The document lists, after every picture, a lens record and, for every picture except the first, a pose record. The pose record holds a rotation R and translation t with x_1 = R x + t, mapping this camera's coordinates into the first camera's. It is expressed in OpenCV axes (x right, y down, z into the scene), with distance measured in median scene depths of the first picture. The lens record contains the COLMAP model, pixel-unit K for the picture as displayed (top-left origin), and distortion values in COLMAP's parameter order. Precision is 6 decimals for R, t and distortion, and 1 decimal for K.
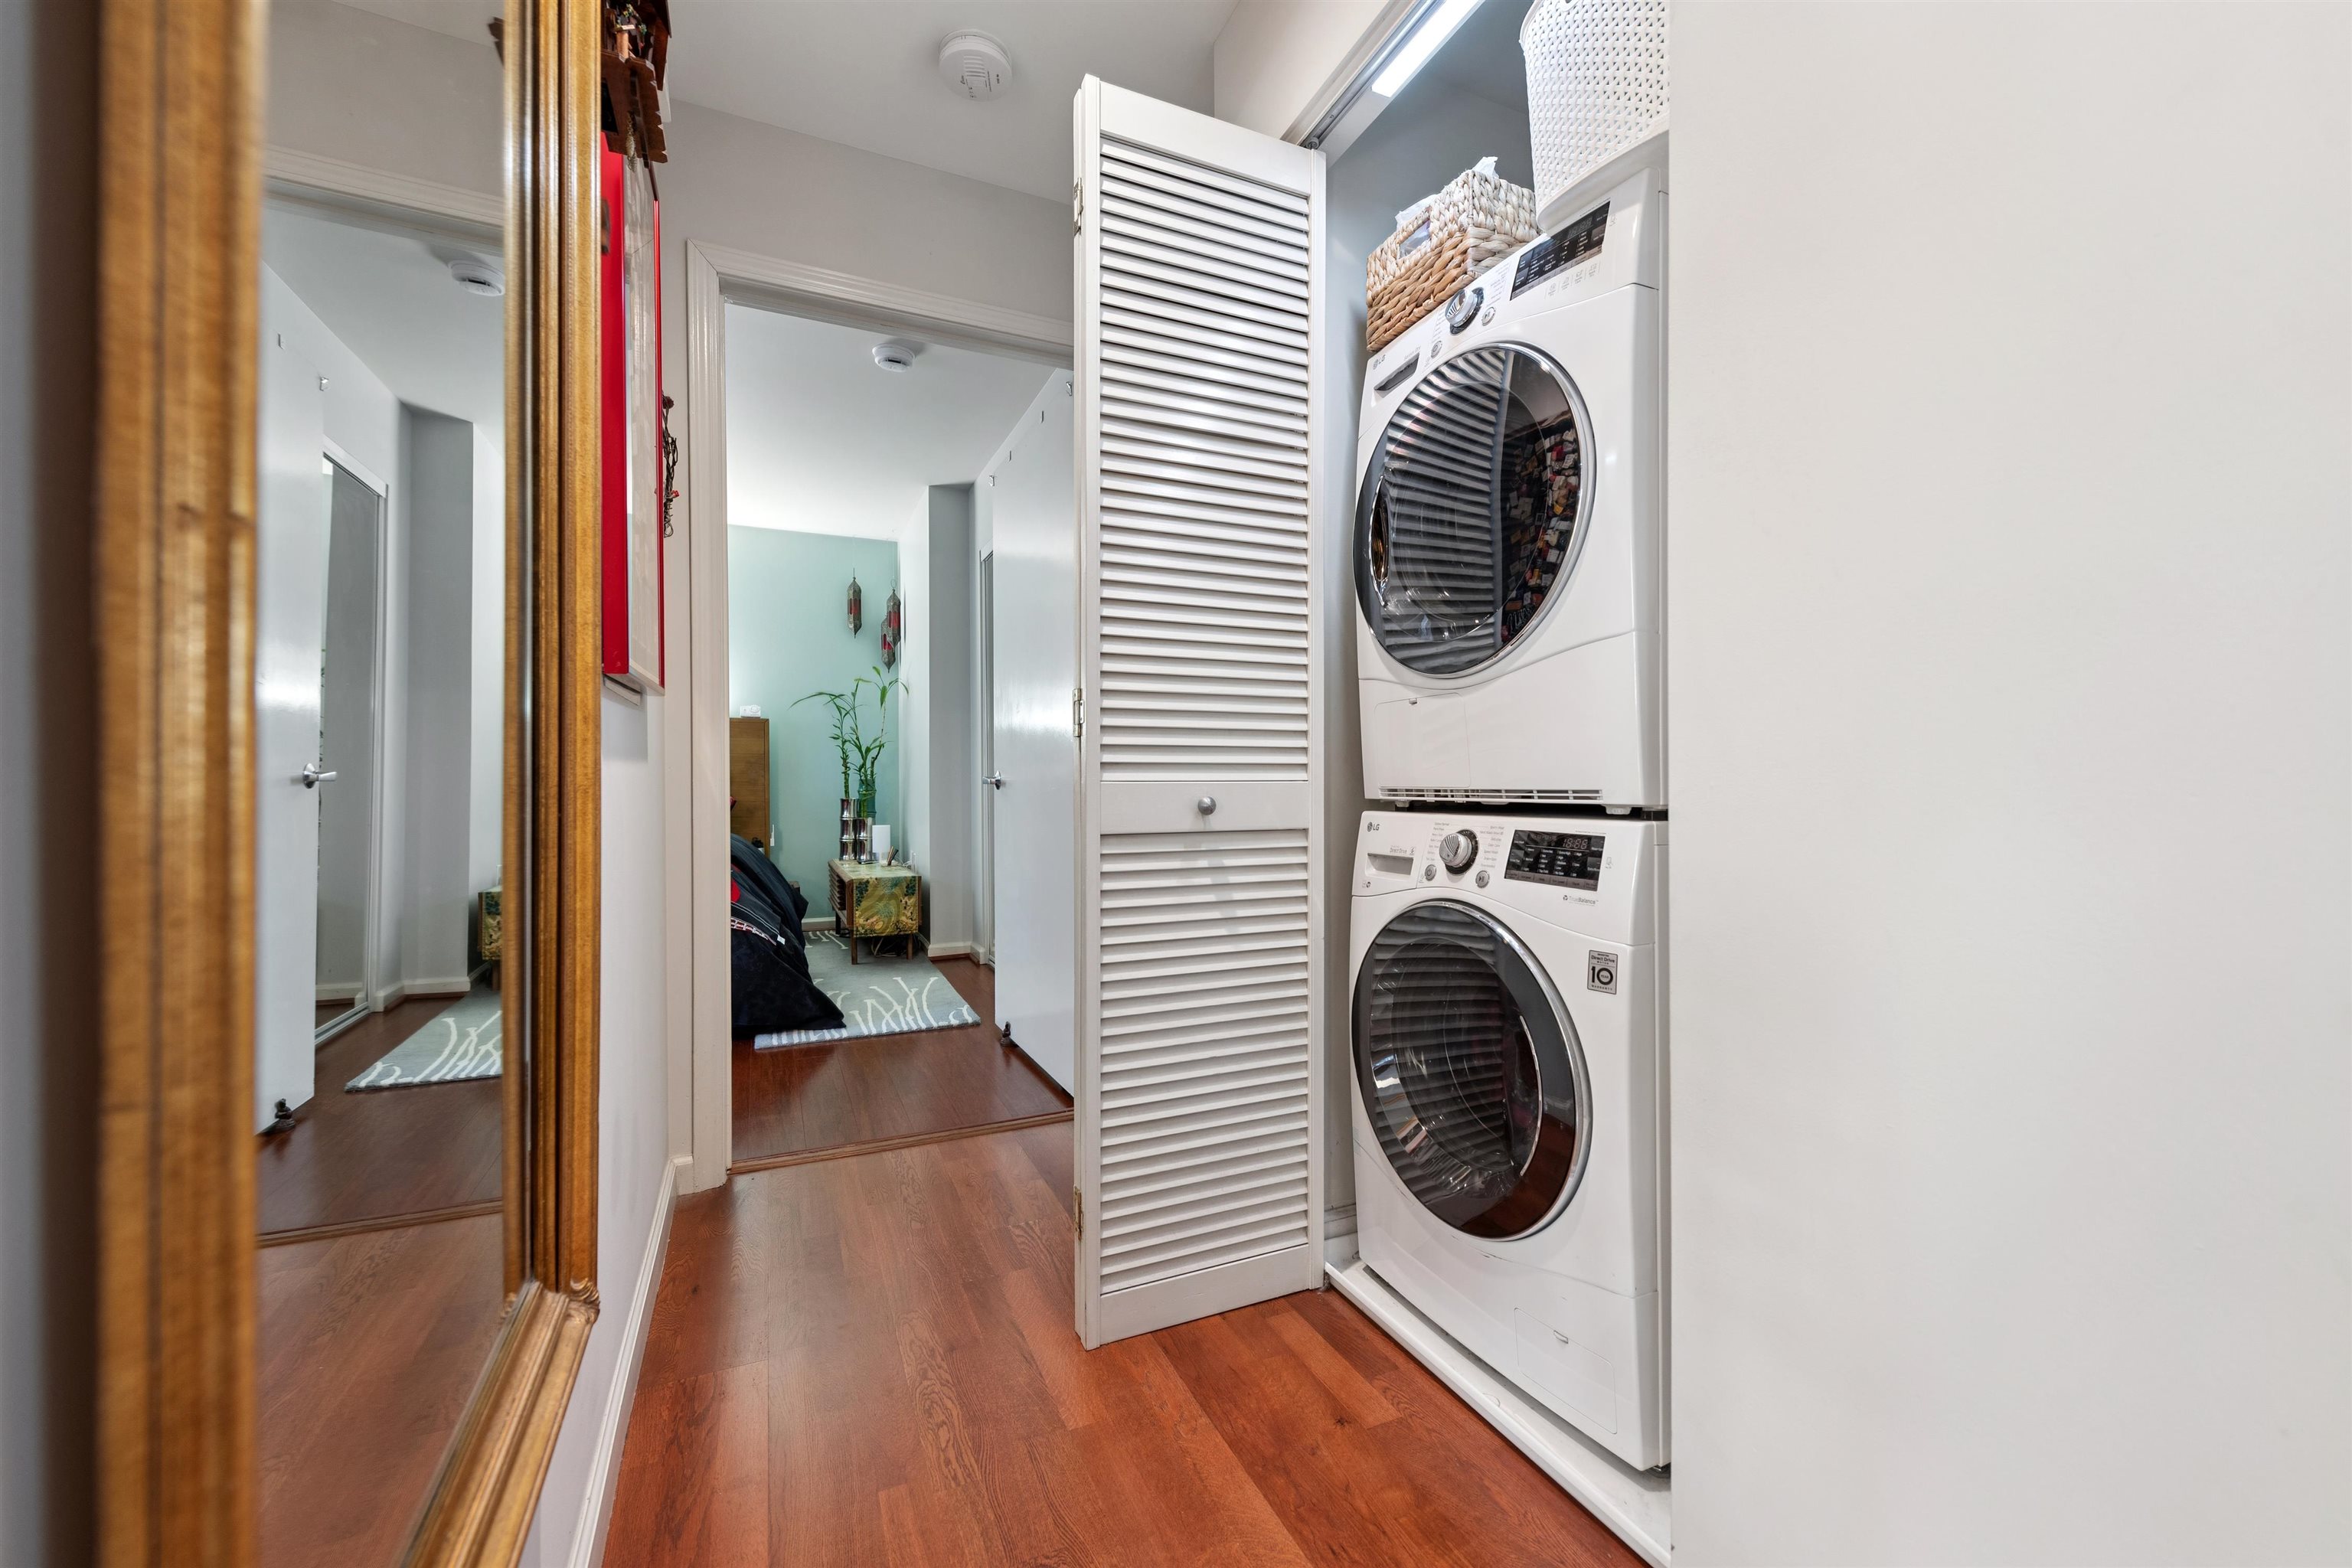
lens RADIAL K [[917.2, 0, 1189.1], [0, 917.2, 789.3], [0, 0, 1]] dist [0.002394, -0.000014]
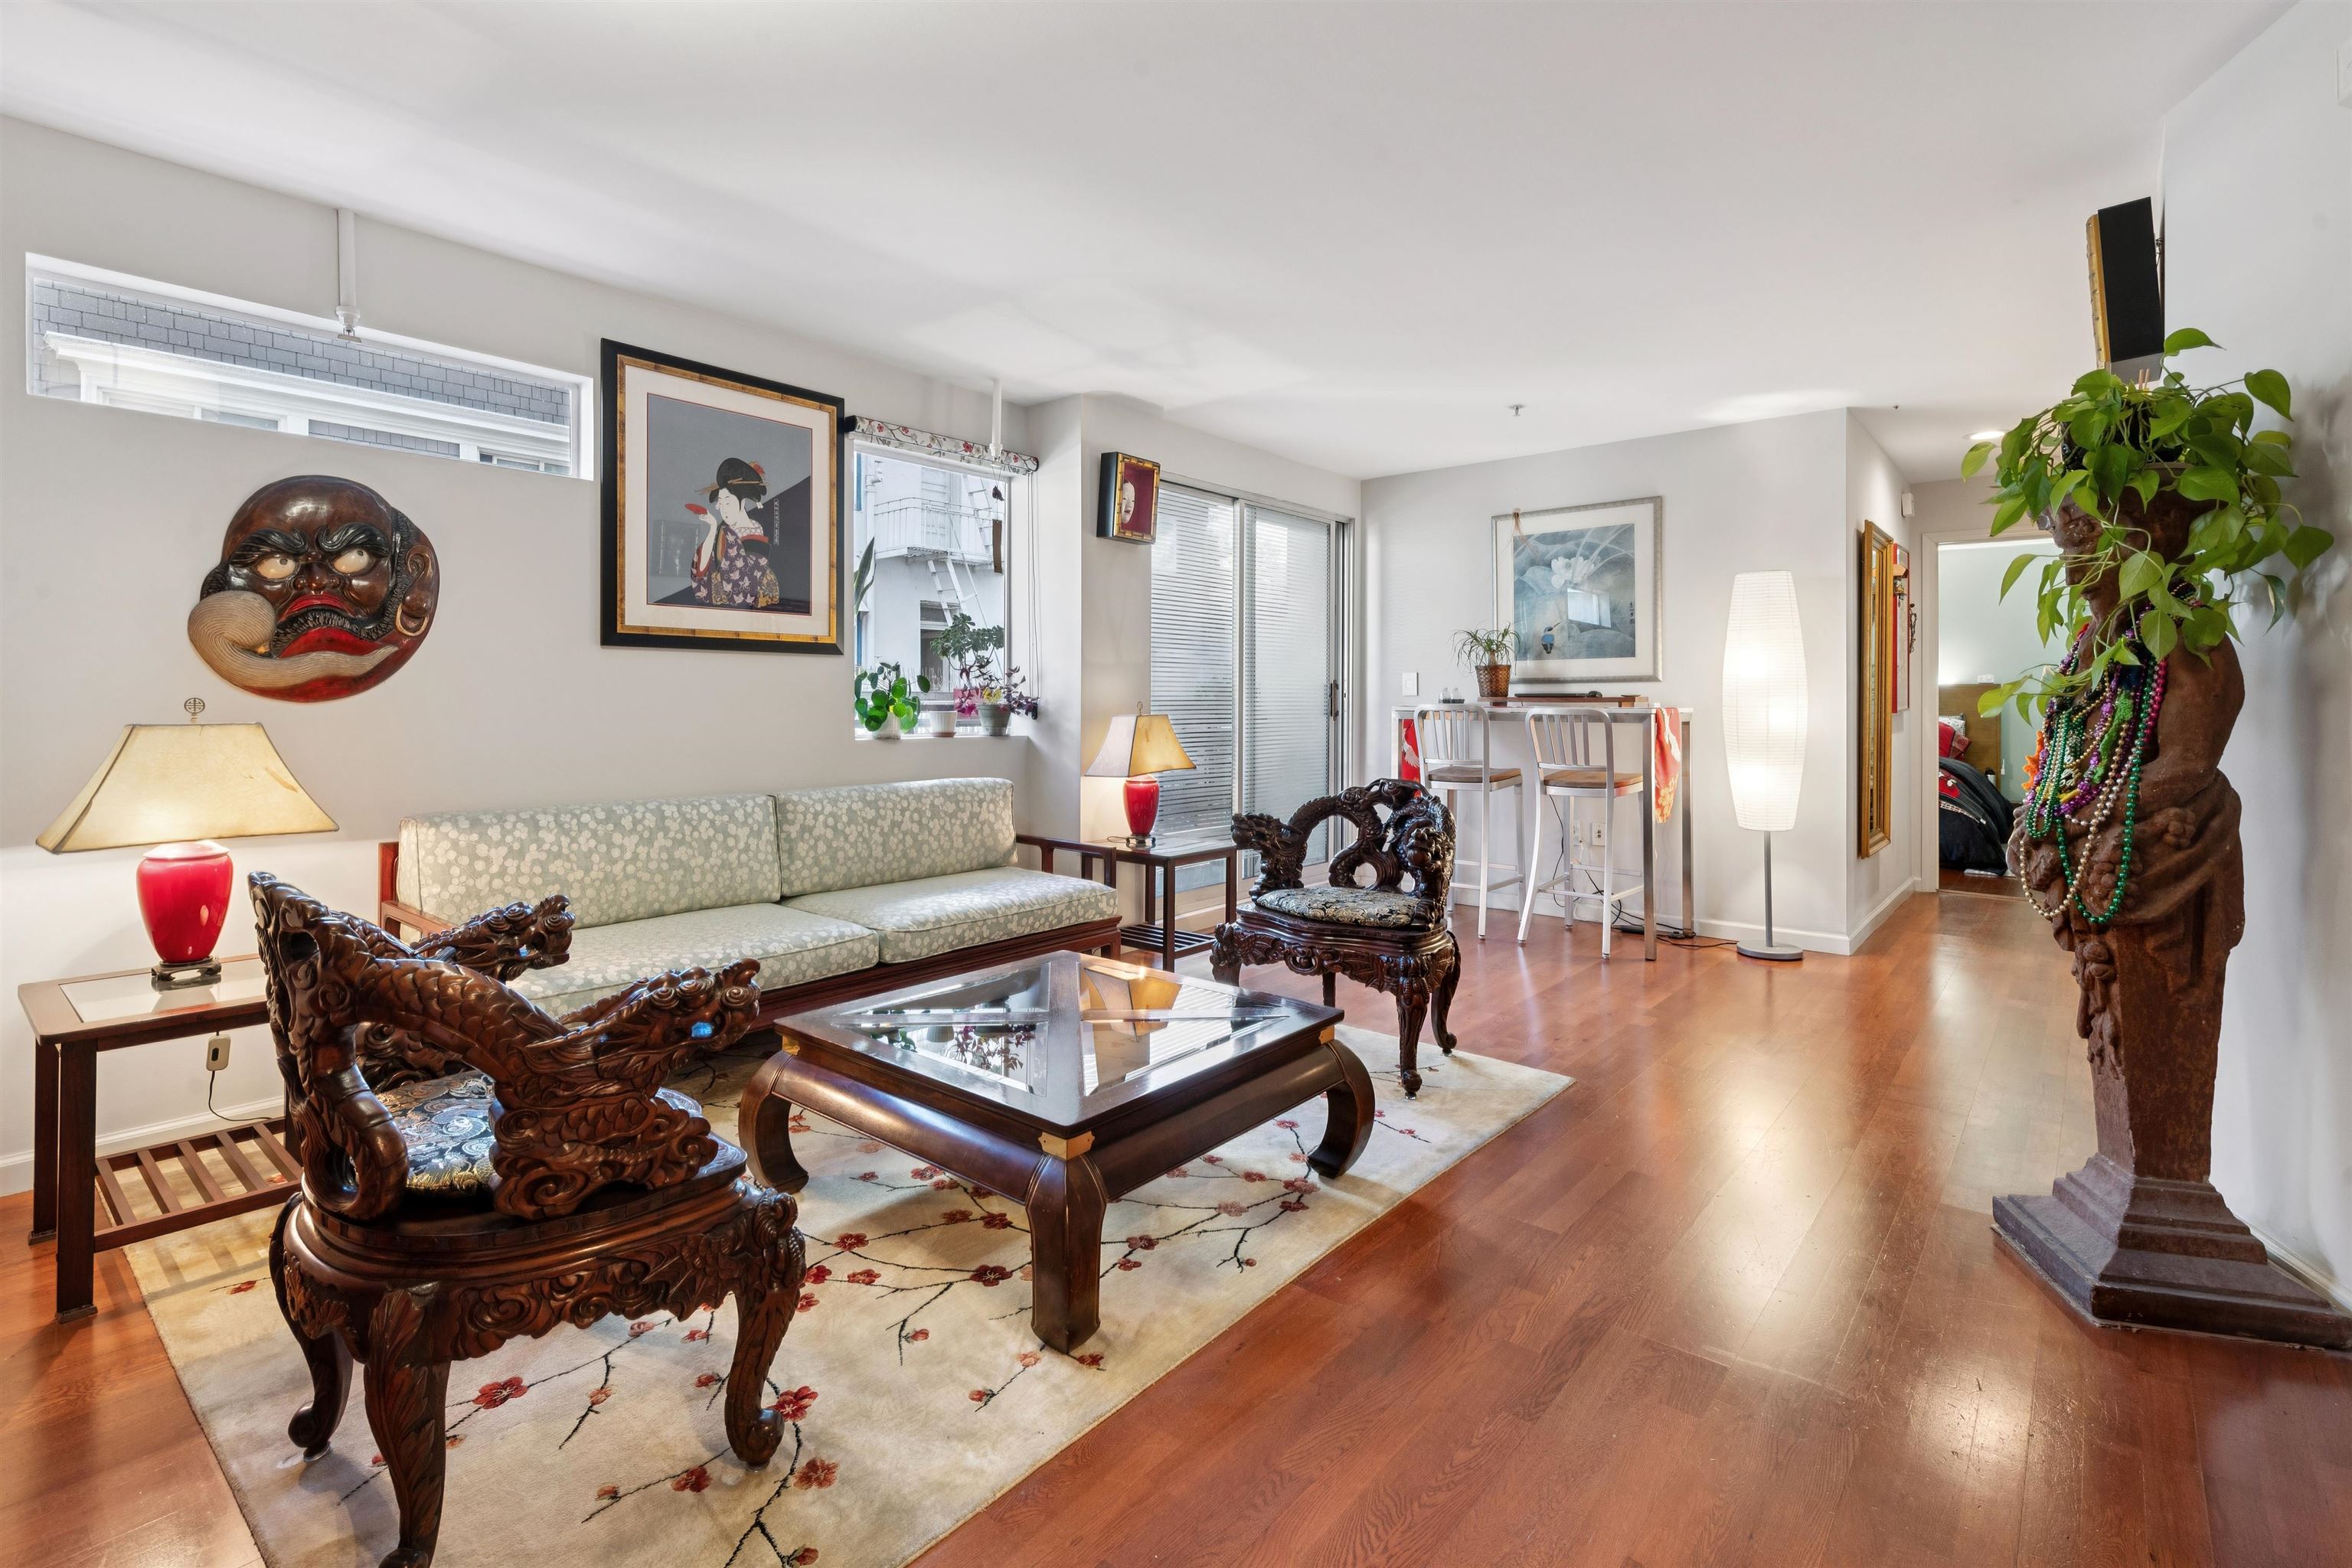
lens RADIAL K [[1097.6, 0, 1130.9], [0, 1097.6, 699.0], [0, 0, 1]] dist [0.013283, -0.003127]
pose [[0.405145, 0.000258, -0.914253, 0.660346], [-0.014051, 0.999884, -0.005944, -0.030346], [0.914145, 0.015254, 0.405101, -1.085156]]
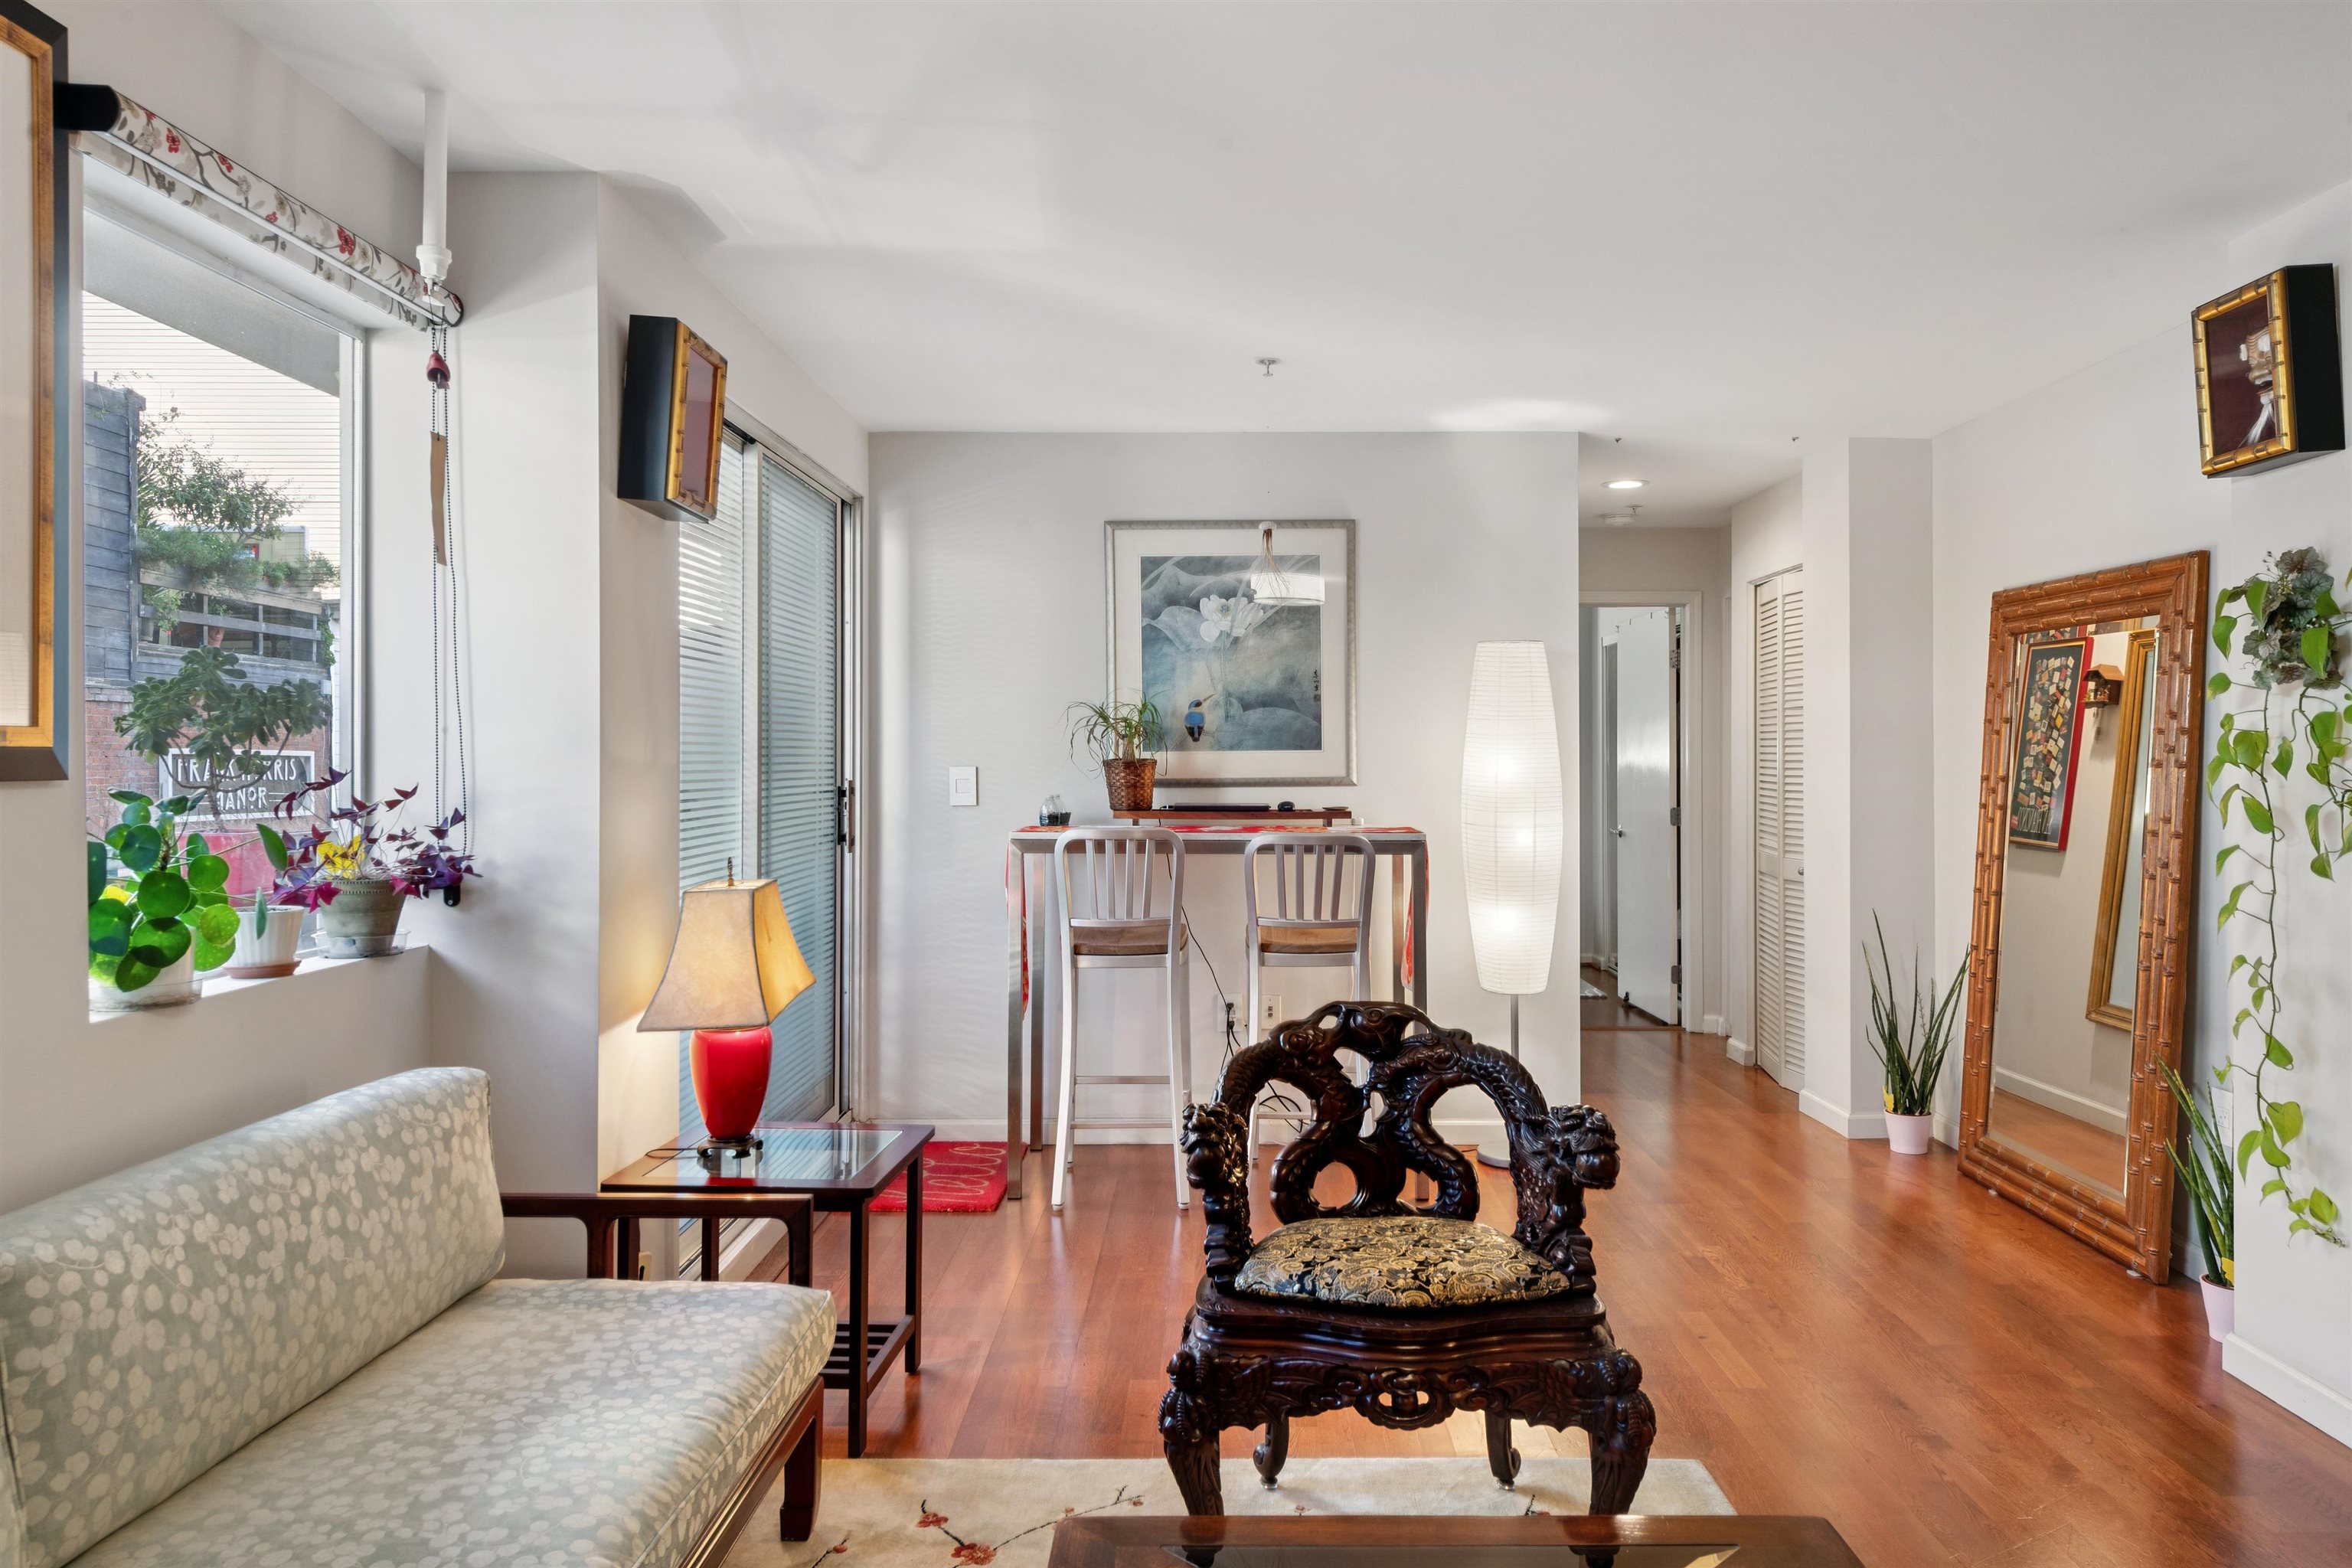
lens RADIAL K [[1580.2, 0, 1186.2], [0, 1580.2, 755.9], [0, 0, 1]] dist [0.007123, -0.010329]
pose [[0.899153, 0.003619, -0.437620, 0.207804], [-0.008907, 0.999910, -0.010030, -0.074525], [0.437544, 0.012916, 0.899104, -1.201208]]
